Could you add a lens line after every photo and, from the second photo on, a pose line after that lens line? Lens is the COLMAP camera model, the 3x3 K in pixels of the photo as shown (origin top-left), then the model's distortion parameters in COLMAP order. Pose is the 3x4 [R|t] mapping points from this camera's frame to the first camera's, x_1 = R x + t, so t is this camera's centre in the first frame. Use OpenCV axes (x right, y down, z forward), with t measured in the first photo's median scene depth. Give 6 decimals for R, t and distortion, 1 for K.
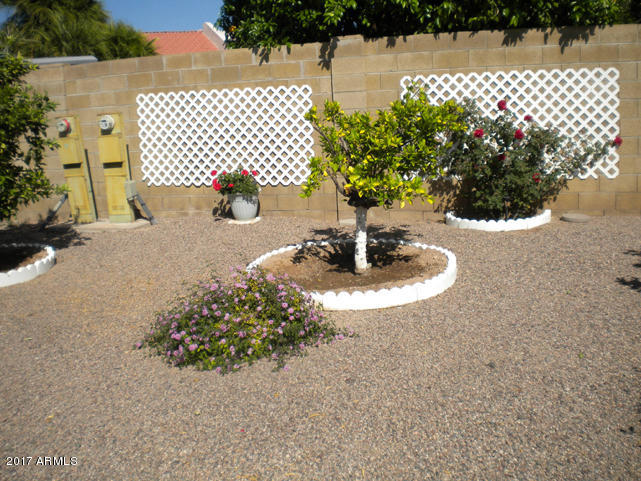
lens RADIAL K [[686.1, 0, 322.7], [0, 686.1, 238.3], [0, 0, 1]] dist [-0.053546, -0.244210]
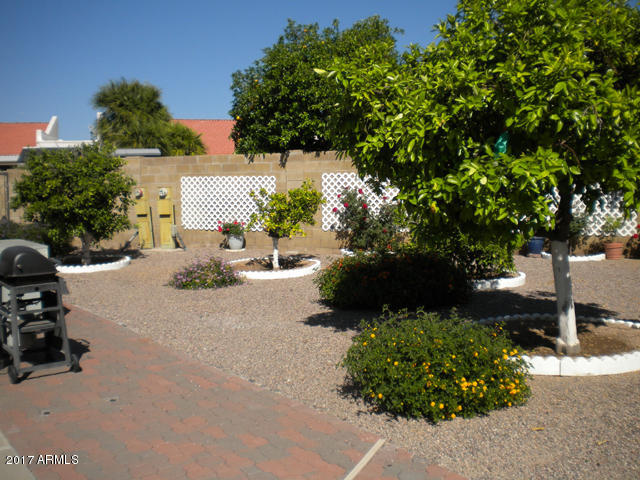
lens RADIAL K [[685.0, 0, 322.2], [0, 685.0, 237.8], [0, 0, 1]] dist [-0.053546, -0.244210]
pose [[0.995371, 0.040584, -0.087122, 0.267740], [-0.049284, 0.993750, -0.100157, 0.111105], [0.082512, 0.103987, 0.991150, -0.753065]]
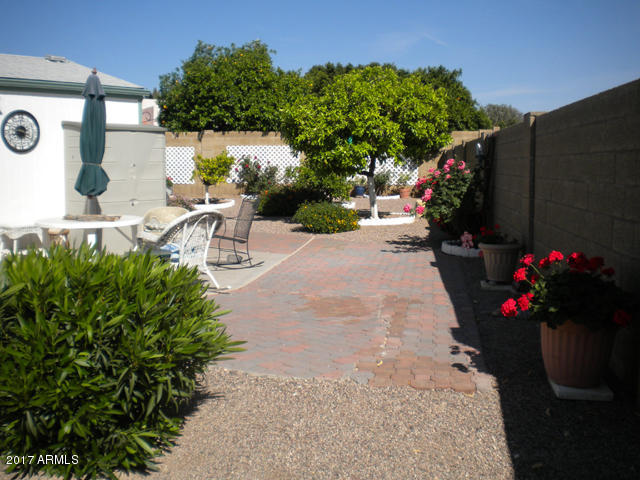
lens RADIAL K [[685.0, 0, 322.2], [0, 685.0, 237.8], [0, 0, 1]] dist [-0.053546, -0.244210]
pose [[0.985823, 0.028124, 0.165415, 0.045771], [-0.017594, 0.997744, -0.064783, 0.300396], [-0.166864, 0.060954, 0.984094, -1.720527]]
